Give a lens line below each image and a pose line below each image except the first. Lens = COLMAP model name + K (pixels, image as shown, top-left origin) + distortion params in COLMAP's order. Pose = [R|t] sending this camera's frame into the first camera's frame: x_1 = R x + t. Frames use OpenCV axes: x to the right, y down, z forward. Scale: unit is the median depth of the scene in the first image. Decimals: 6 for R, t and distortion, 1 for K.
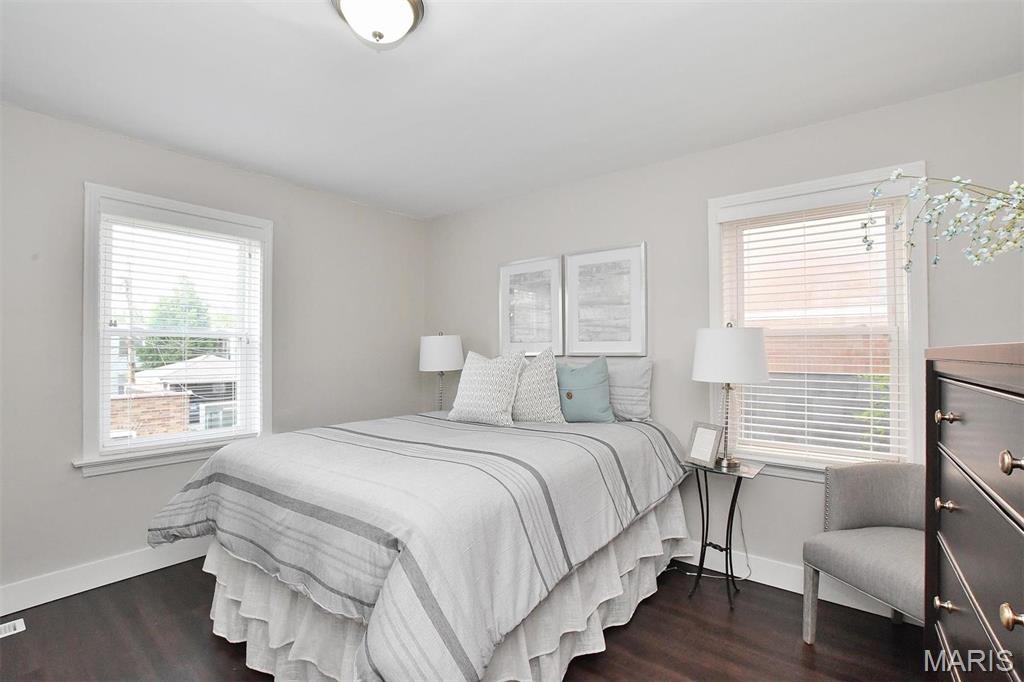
lens RADIAL K [[452.3, 0, 512.0], [0, 452.3, 341.0], [0, 0, 1]] dist [-0.020586, 0.001088]
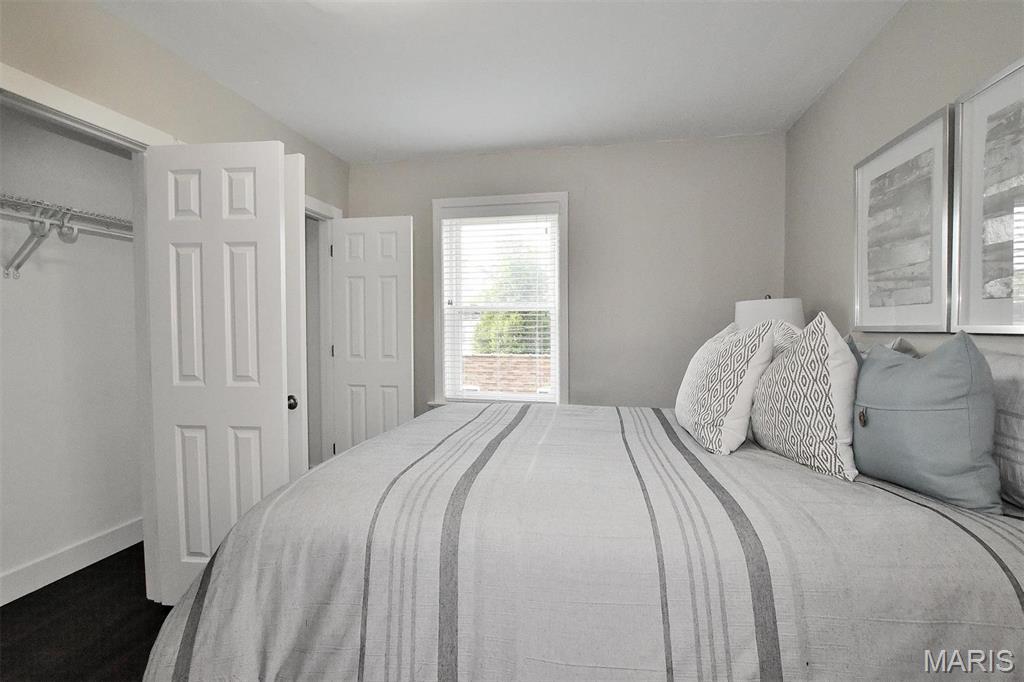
lens RADIAL K [[452.3, 0, 512.0], [0, 452.3, 341.0], [0, 0, 1]] dist [-0.020586, 0.001088]
pose [[0.498506, 0.030680, -0.866343, 0.282865], [0.022337, 0.998587, 0.048216, 0.010949], [0.866599, -0.043387, 0.497116, 0.398437]]
